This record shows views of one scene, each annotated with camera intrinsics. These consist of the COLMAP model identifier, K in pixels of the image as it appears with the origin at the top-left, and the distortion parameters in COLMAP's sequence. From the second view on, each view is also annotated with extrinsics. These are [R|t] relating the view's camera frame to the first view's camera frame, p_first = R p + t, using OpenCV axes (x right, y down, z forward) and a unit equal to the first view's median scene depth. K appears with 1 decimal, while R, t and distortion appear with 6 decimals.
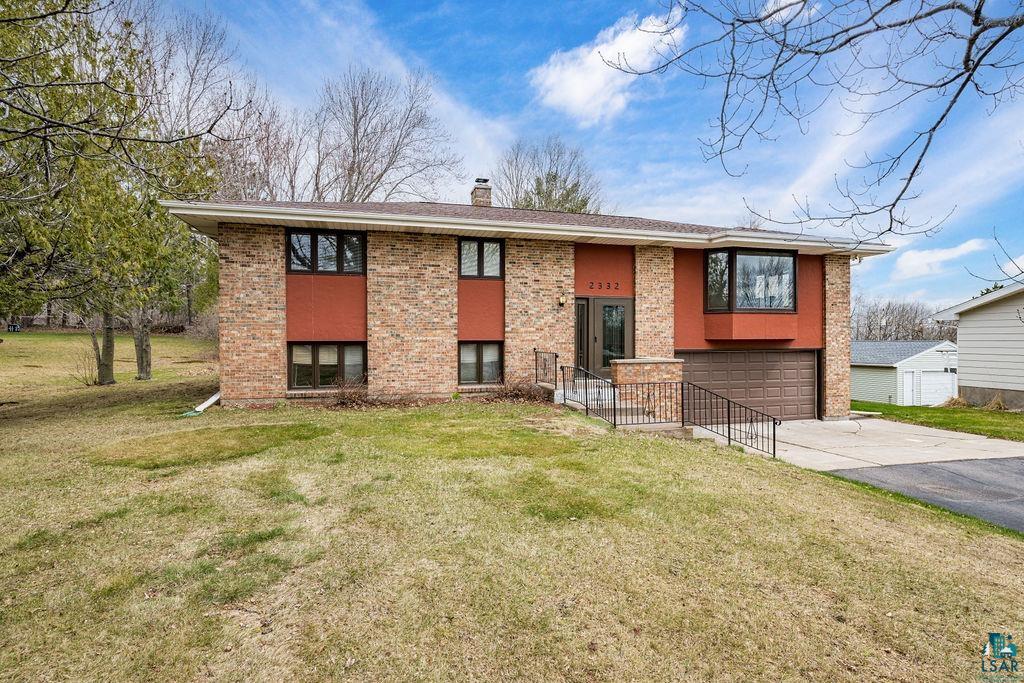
lens RADIAL K [[497.1, 0, 512.3], [0, 497.1, 341.3], [0, 0, 1]] dist [0.004946, 0.001532]
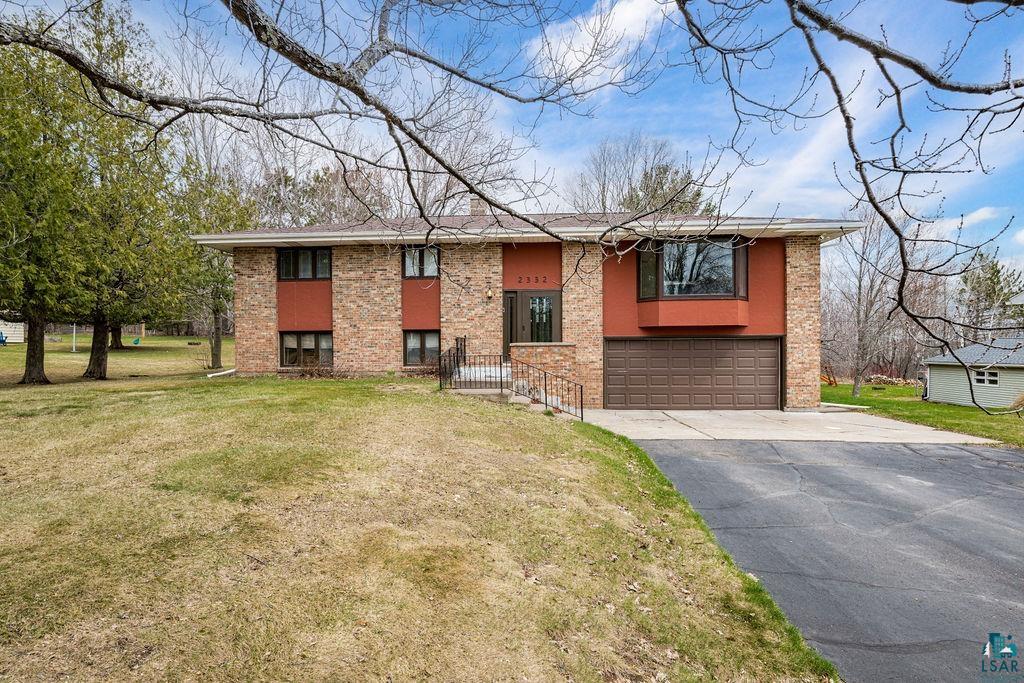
lens RADIAL K [[497.1, 0, 510.7], [0, 497.1, 343.2], [0, 0, 1]] dist [0.004946, 0.001532]
pose [[0.948180, -0.007776, -0.317640, 0.516559], [0.003523, 0.999896, -0.013962, 0.048665], [0.317716, 0.012119, 0.948109, -0.080264]]
